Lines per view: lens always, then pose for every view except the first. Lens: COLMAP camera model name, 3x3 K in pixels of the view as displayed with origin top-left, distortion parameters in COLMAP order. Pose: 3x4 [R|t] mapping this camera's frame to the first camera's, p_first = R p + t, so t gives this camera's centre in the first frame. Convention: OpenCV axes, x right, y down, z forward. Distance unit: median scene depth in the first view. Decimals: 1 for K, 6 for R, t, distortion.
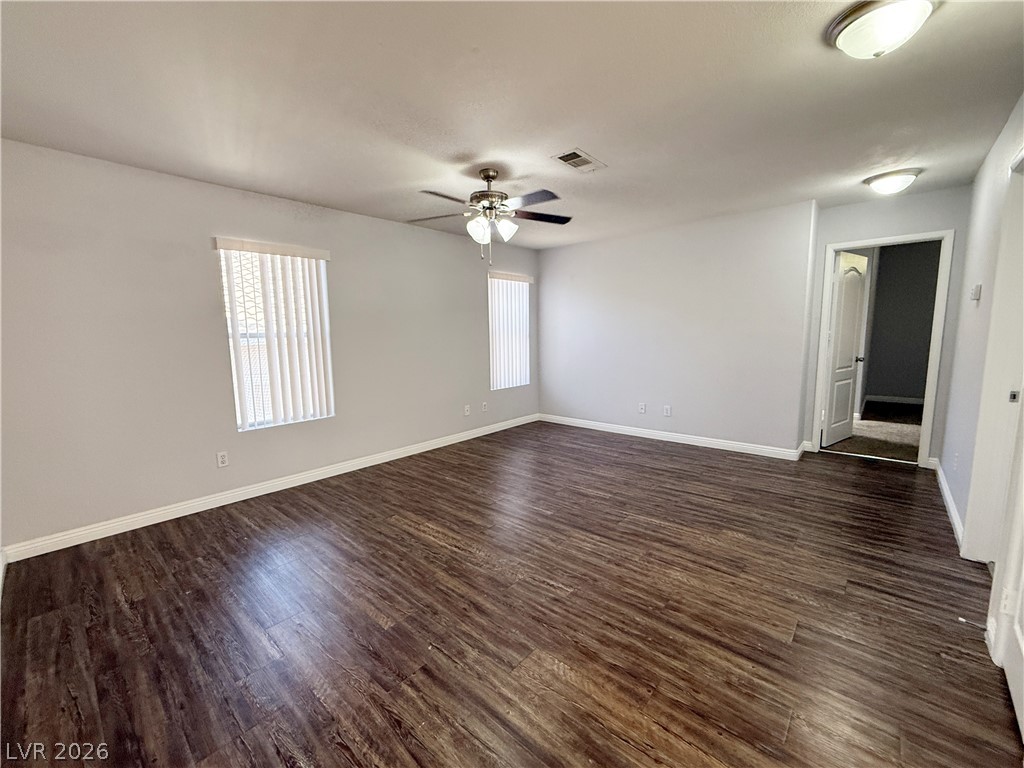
lens RADIAL K [[417.8, 0, 512.0], [0, 417.8, 384.0], [0, 0, 1]] dist [-0.000648, -0.000011]
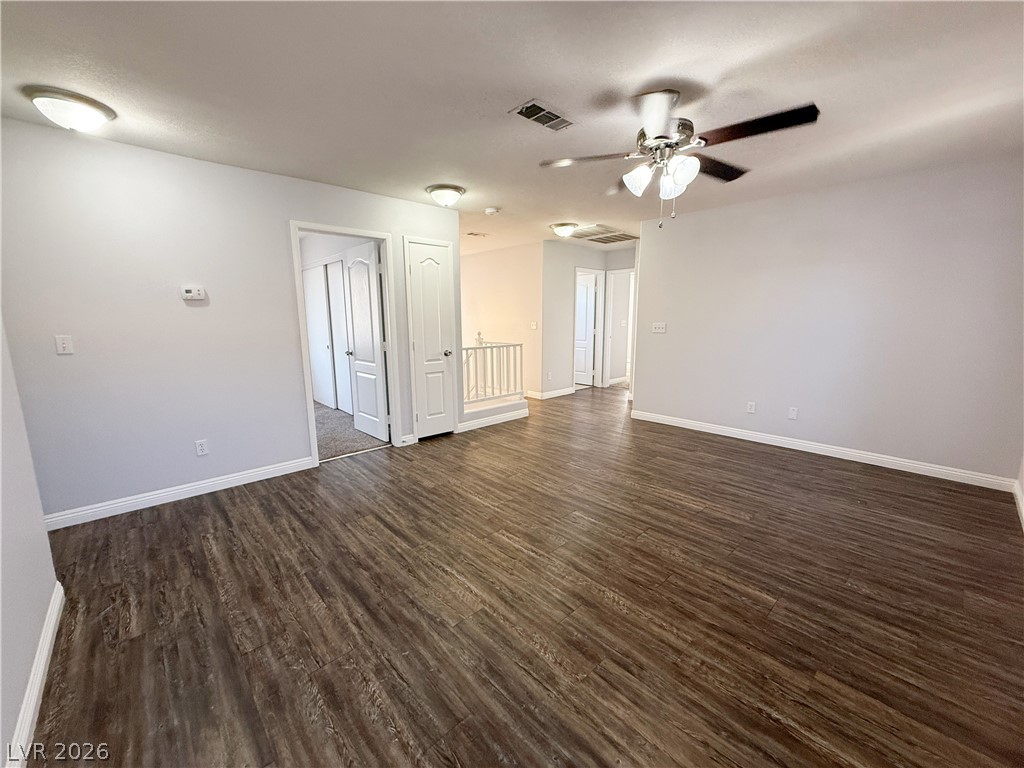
lens RADIAL K [[408.7, 0, 512.7], [0, 408.7, 385.4], [0, 0, 1]] dist [-0.000030, 0.000206]
pose [[-0.995411, 0.008348, 0.095329, 0.142732], [0.035762, 0.956462, 0.289659, -0.238004], [-0.088760, 0.291739, -0.952371, 1.805751]]
